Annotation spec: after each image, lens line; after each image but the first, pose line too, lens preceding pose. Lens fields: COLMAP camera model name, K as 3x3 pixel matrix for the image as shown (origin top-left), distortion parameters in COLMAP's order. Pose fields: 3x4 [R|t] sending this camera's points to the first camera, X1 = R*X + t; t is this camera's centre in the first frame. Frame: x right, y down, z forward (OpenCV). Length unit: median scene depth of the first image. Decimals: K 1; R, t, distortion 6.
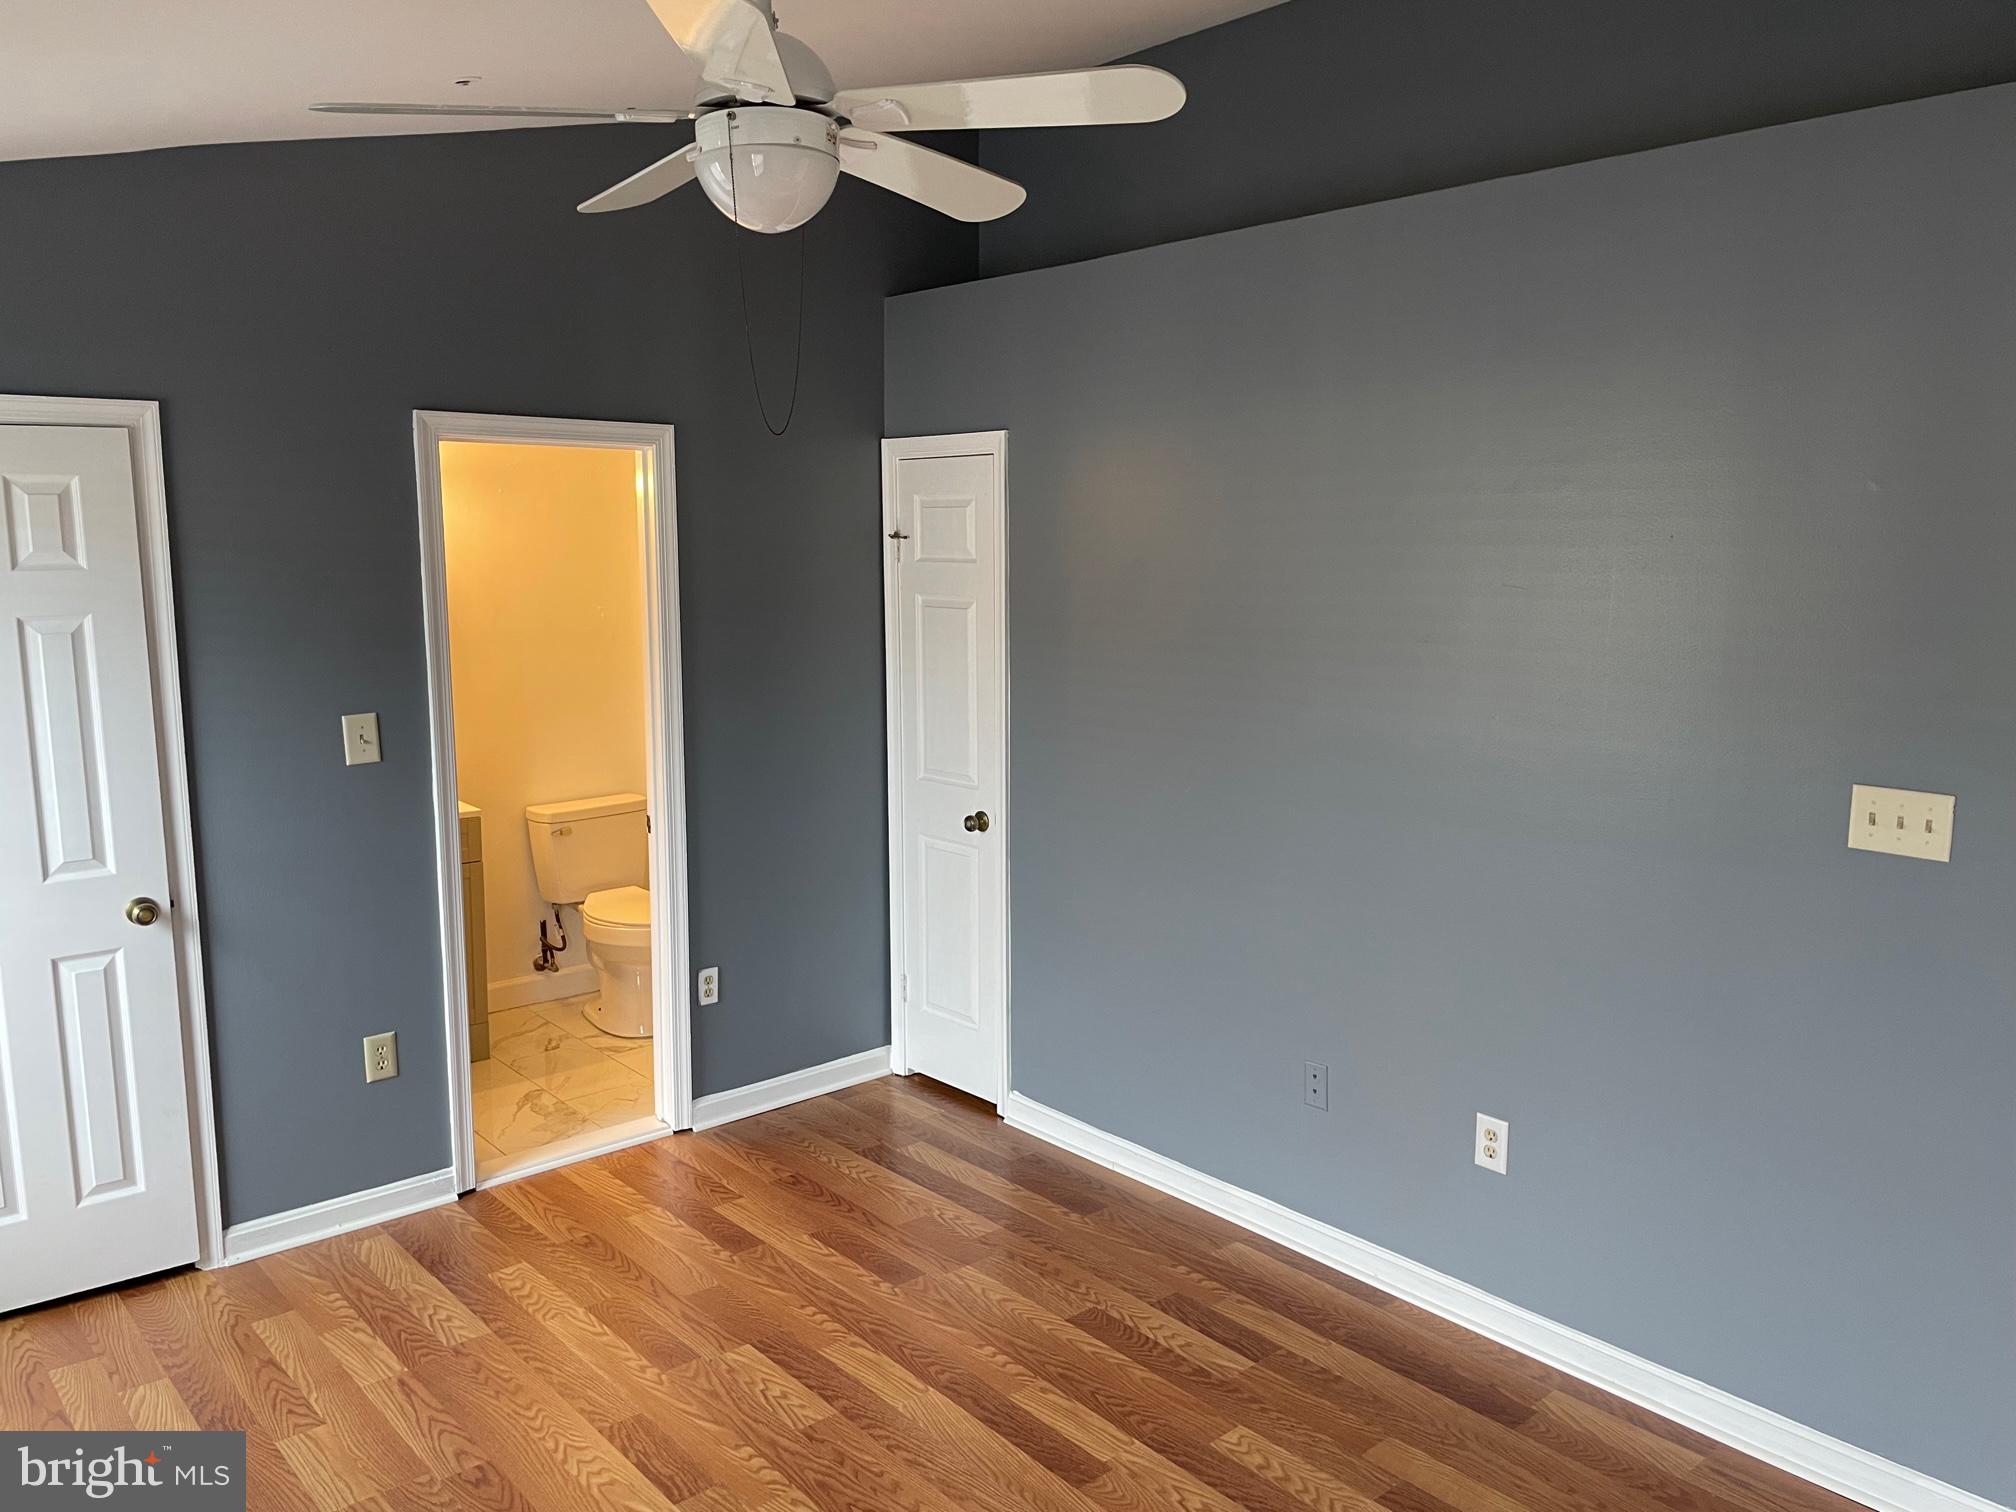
lens RADIAL K [[1512.2, 0, 1002.3], [0, 1512.2, 741.7], [0, 0, 1]] dist [0.100589, -0.136234]
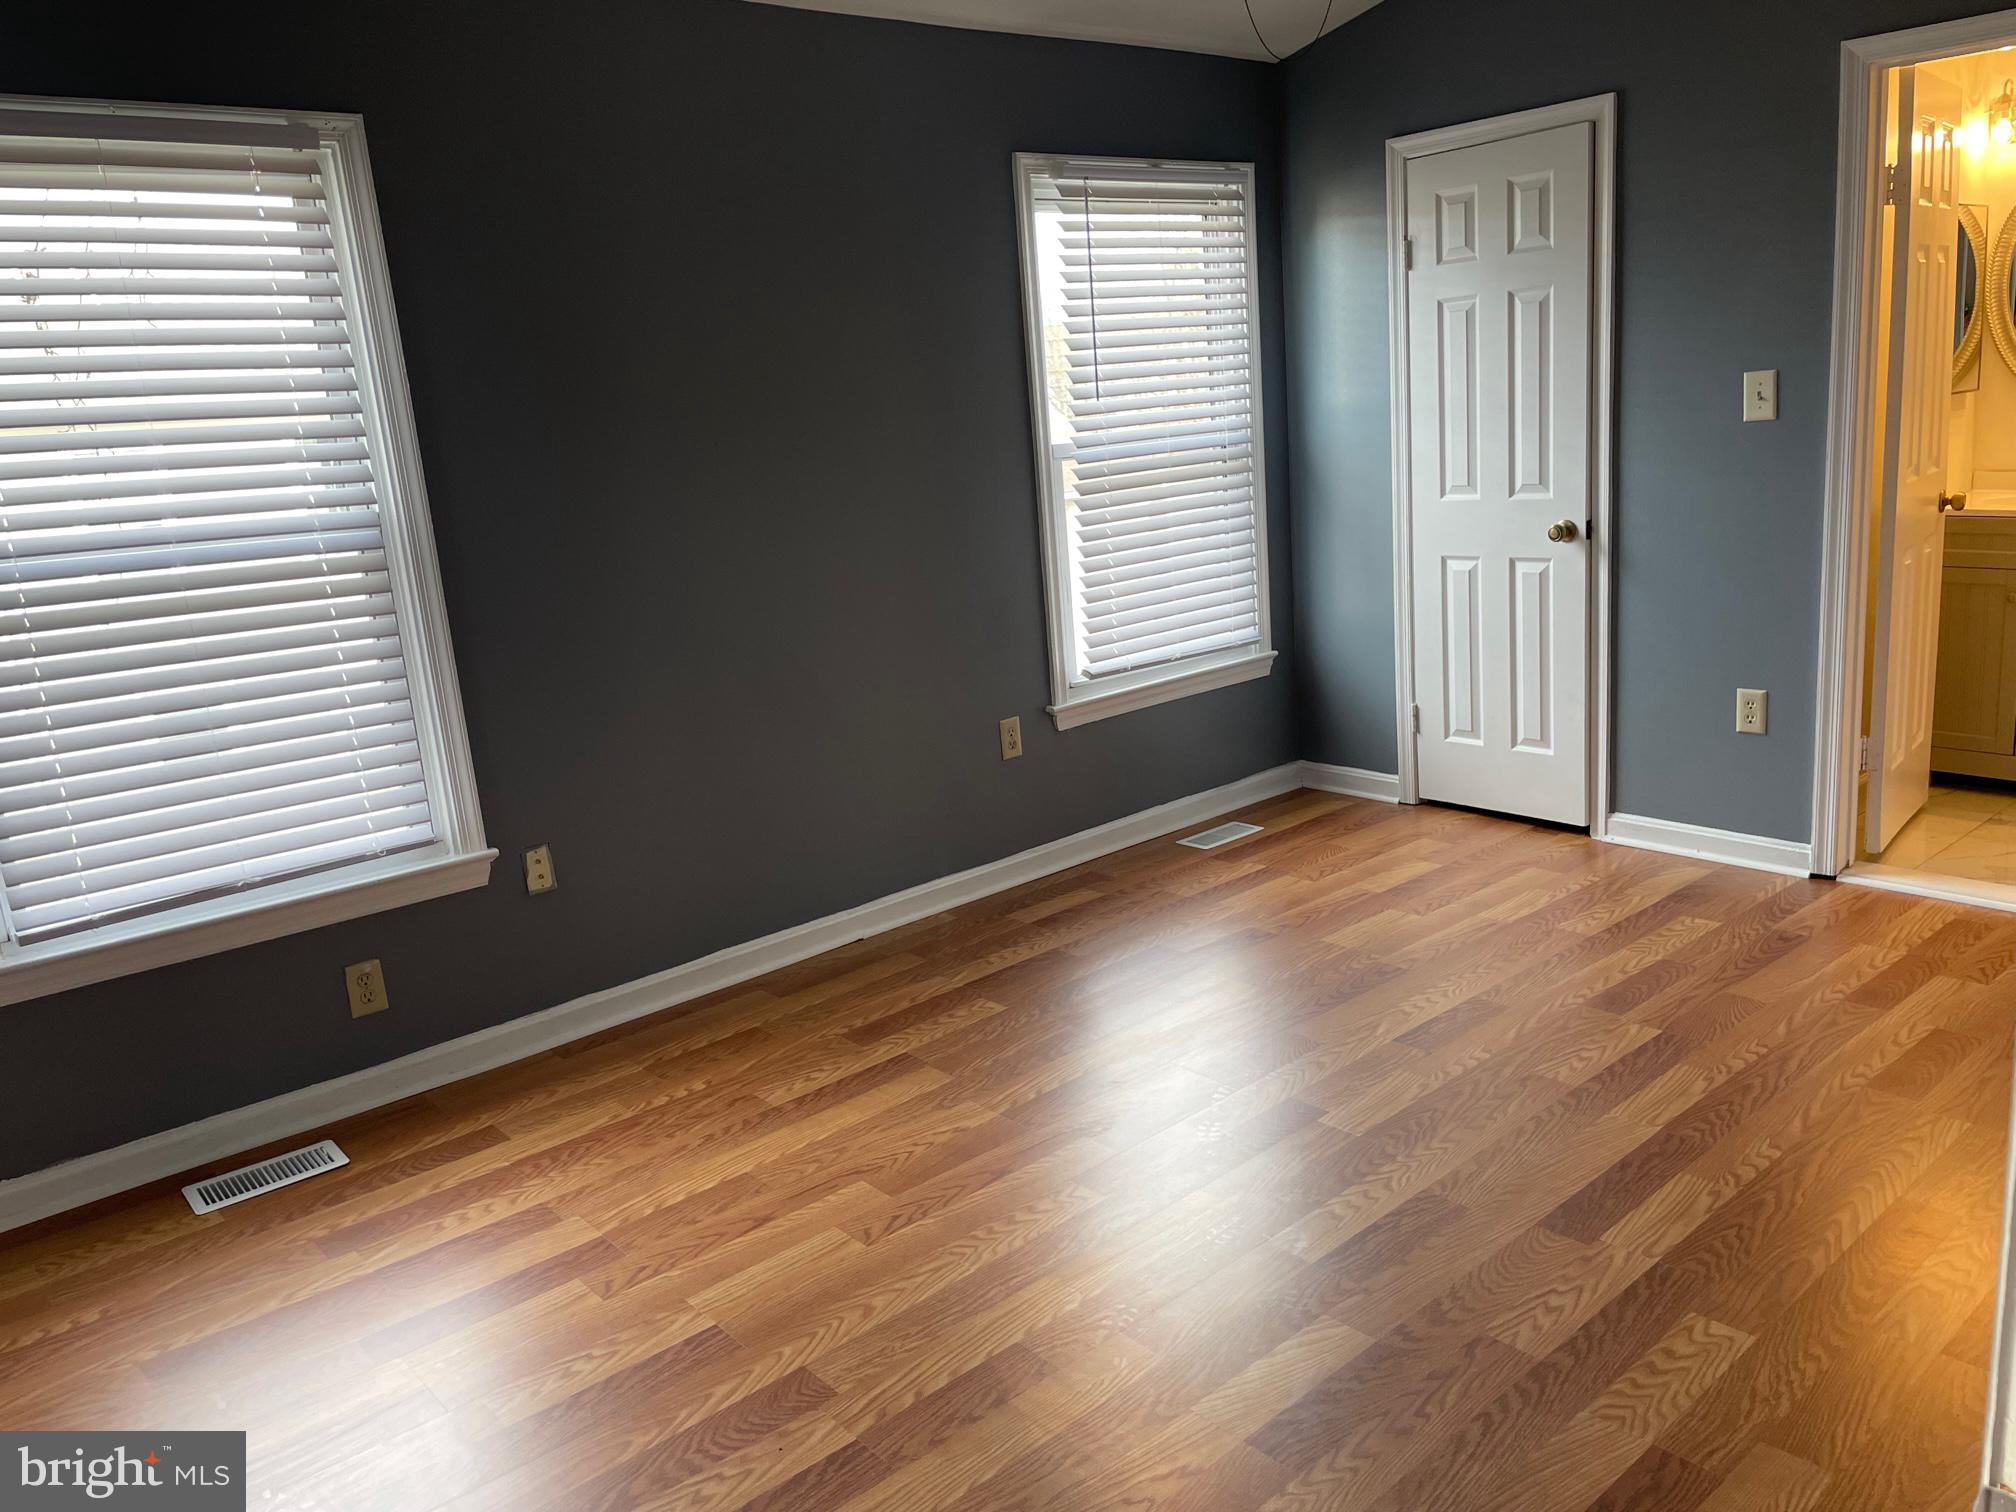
lens RADIAL K [[1512.2, 0, 1002.3], [0, 1512.2, 741.7], [0, 0, 1]] dist [0.100589, -0.136234]
pose [[0.007863, 0.223598, -0.974650, 0.654572], [-0.064478, 0.972765, 0.222646, 0.027586], [0.997888, 0.061092, 0.022066, 0.502463]]
